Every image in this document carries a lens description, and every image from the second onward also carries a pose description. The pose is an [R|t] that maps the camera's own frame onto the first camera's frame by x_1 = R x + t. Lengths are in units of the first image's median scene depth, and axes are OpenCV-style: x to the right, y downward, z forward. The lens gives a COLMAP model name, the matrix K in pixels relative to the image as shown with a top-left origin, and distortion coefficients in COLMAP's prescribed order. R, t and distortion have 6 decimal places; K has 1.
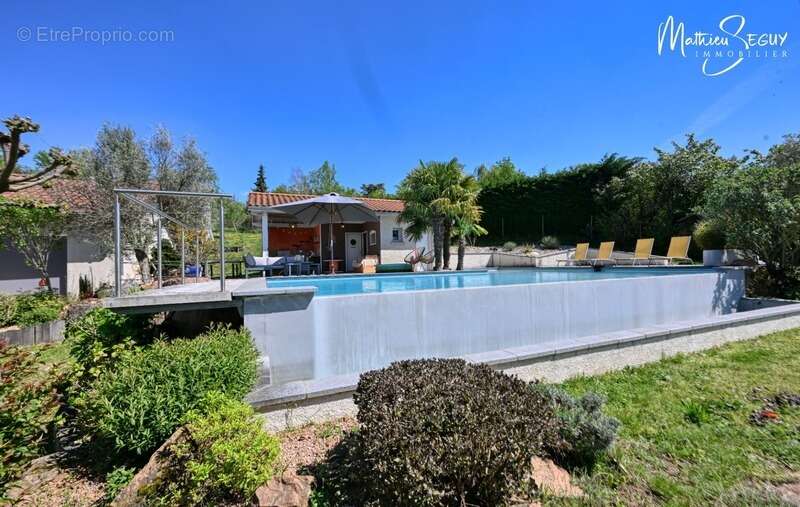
lens RADIAL K [[323.5, 0, 399.9], [0, 323.5, 254.8], [0, 0, 1]] dist [0.002289, 0.000228]
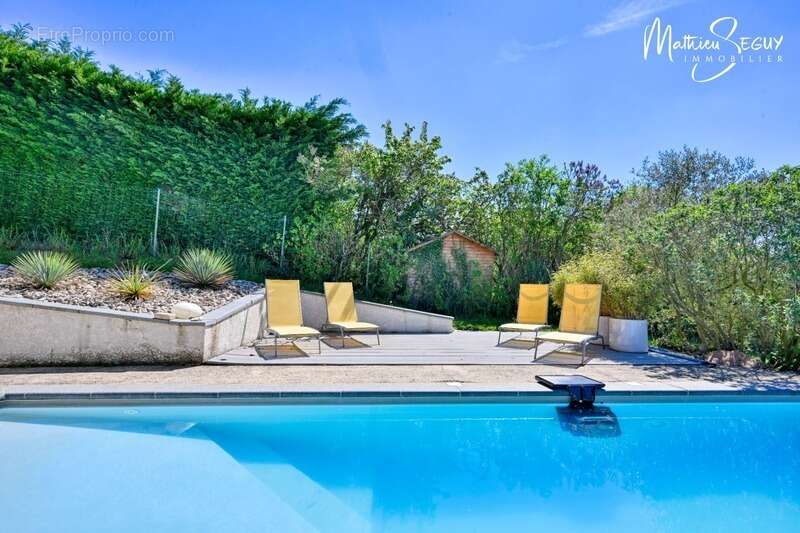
lens RADIAL K [[380.8, 0, 396.1], [0, 380.8, 258.2], [0, 0, 1]] dist [-0.000746, -0.000011]
pose [[0.339670, 0.099033, 0.935316, 0.164496], [-0.047886, 0.994972, -0.087959, -0.024481], [-0.939325, -0.014911, 0.342704, 0.688385]]
